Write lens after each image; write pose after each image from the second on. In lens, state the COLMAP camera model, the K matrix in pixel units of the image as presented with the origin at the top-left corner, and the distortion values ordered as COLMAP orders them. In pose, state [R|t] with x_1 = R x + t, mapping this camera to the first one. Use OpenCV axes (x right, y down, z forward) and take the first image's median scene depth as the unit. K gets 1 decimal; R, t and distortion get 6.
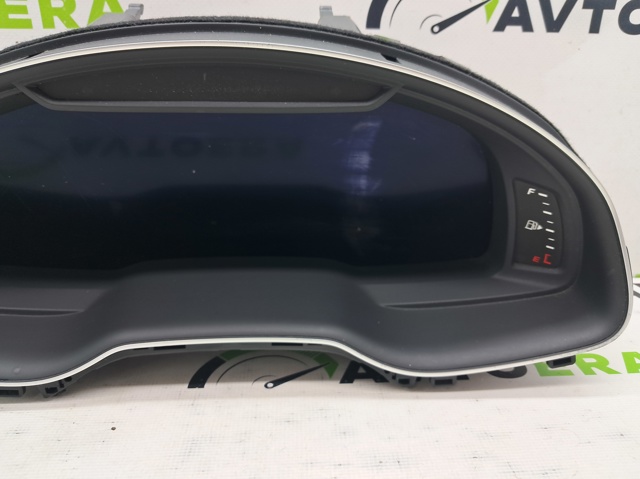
lens RADIAL K [[530.9, 0, 320.0], [0, 530.9, 239.5], [0, 0, 1]] dist [-0.020330, -0.012148]
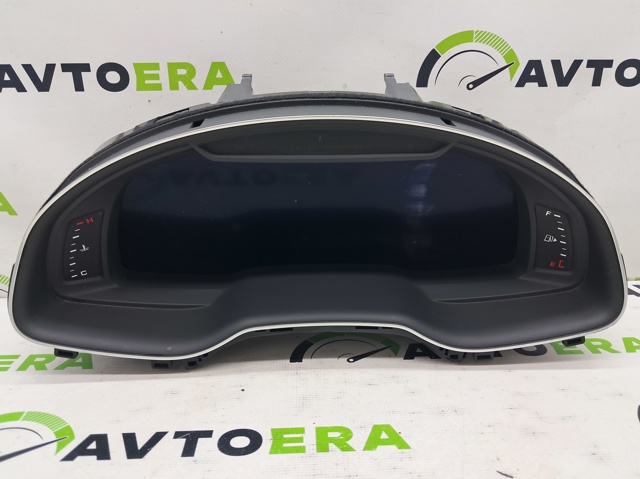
lens RADIAL K [[520.1, 0, 320.0], [0, 520.1, 239.5], [0, 0, 1]] dist [-0.001452, -0.011679]
pose [[0.999737, -0.006825, -0.021890, -0.147147], [0.006314, 0.999708, -0.023323, 0.002216], [0.022042, 0.023179, 0.999488, -0.319381]]
